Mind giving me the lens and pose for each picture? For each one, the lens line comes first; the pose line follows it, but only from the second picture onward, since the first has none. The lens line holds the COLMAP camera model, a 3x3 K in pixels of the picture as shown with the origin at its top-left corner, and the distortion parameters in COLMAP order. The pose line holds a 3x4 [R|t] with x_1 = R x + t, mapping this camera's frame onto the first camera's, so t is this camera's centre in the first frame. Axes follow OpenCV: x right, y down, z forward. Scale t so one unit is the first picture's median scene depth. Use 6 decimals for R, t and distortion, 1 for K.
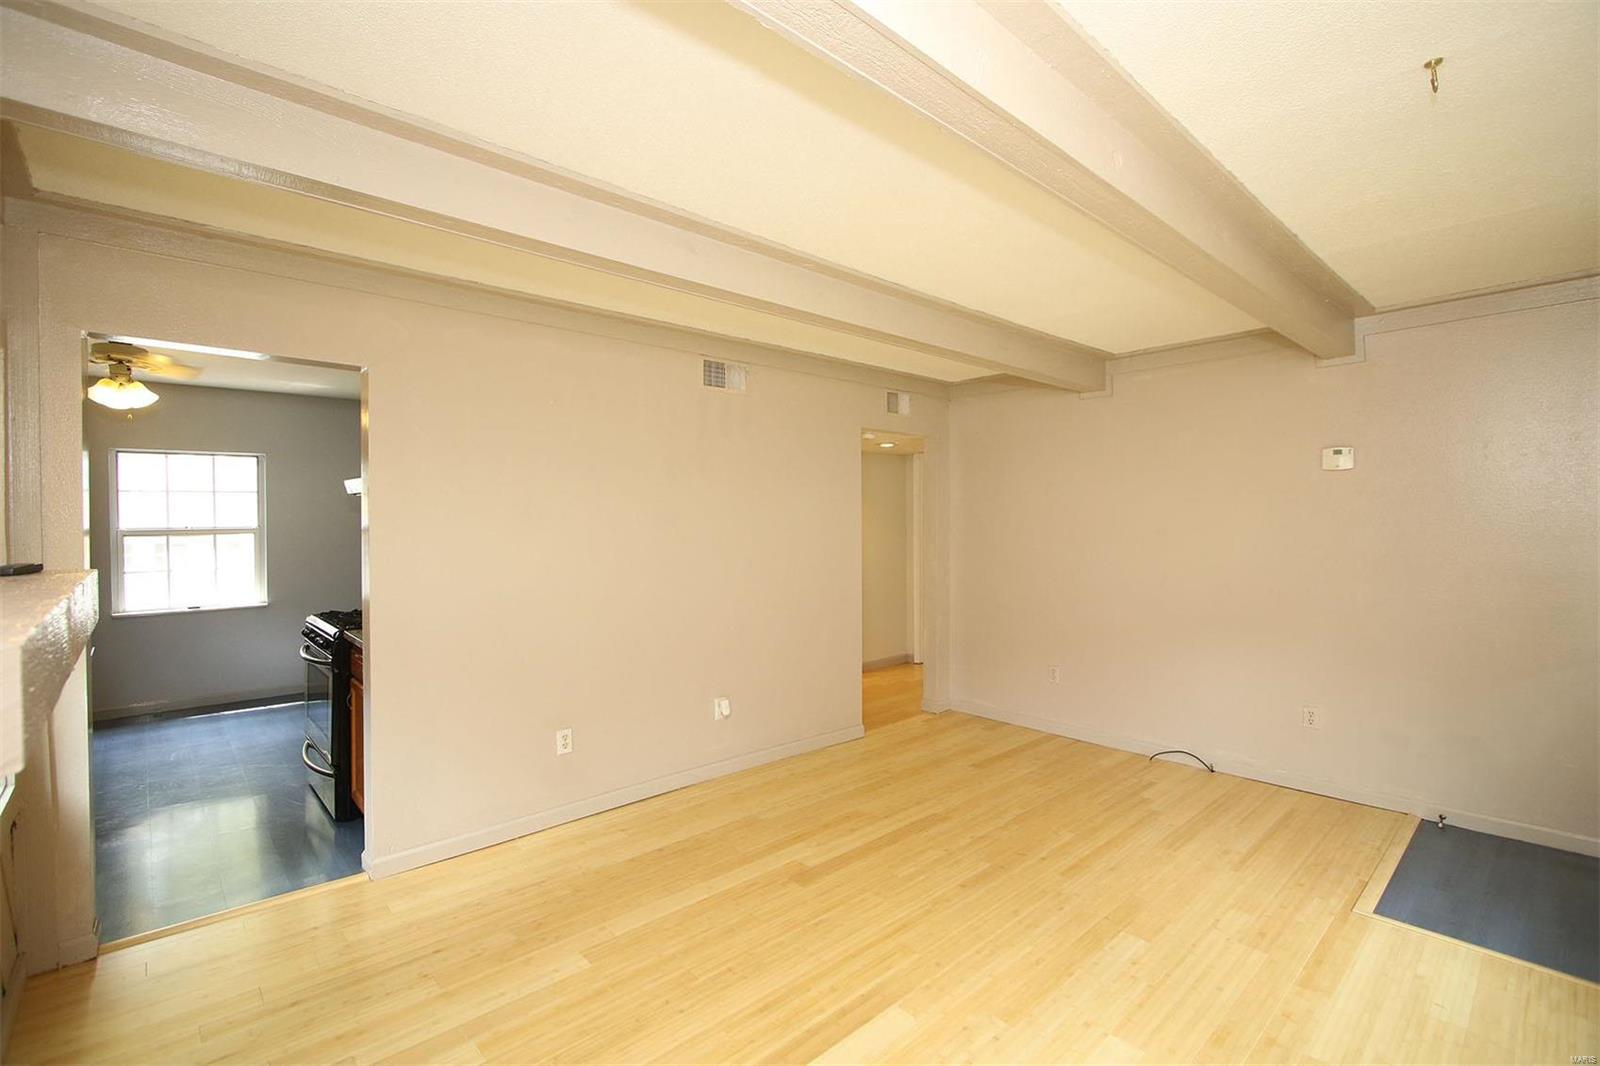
lens RADIAL K [[732.1, 0, 792.4], [0, 732.1, 521.1], [0, 0, 1]] dist [-0.014458, 0.000795]
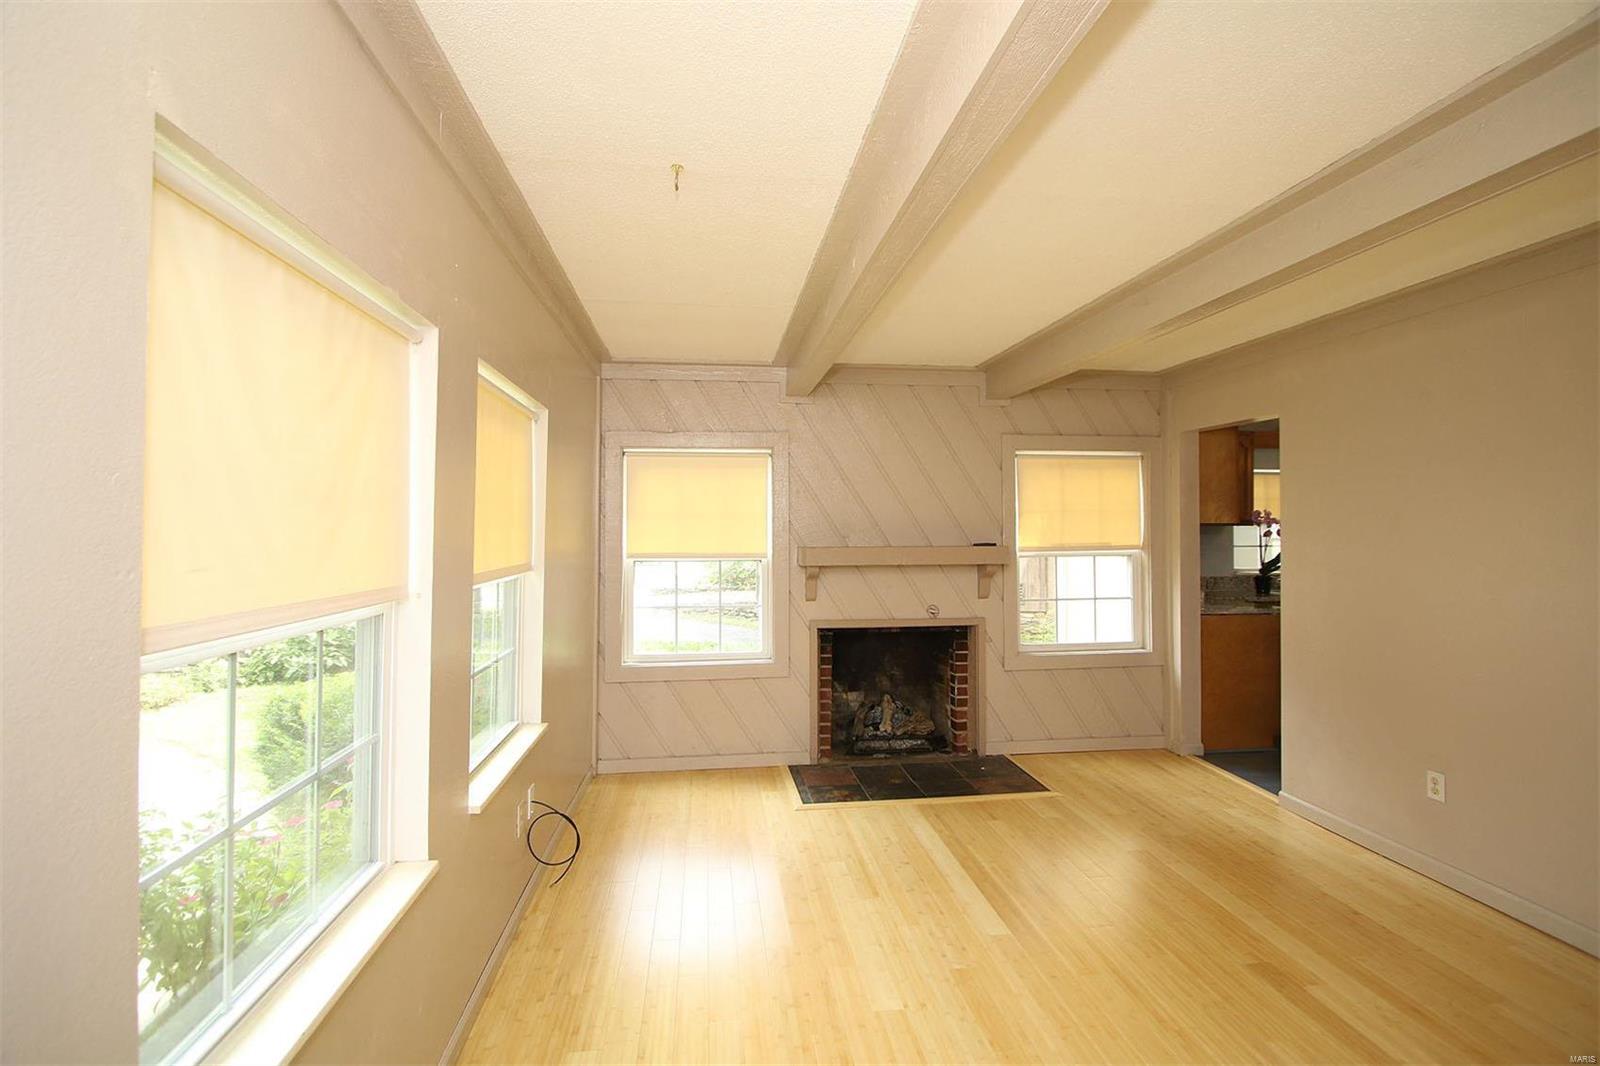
lens RADIAL K [[732.1, 0, 792.4], [0, 732.1, 521.1], [0, 0, 1]] dist [-0.014458, 0.000795]
pose [[-0.588120, -0.005418, -0.808756, 0.930384], [-0.000295, 0.999979, -0.006484, -0.008913], [0.808774, -0.003575, -0.588109, 0.988113]]
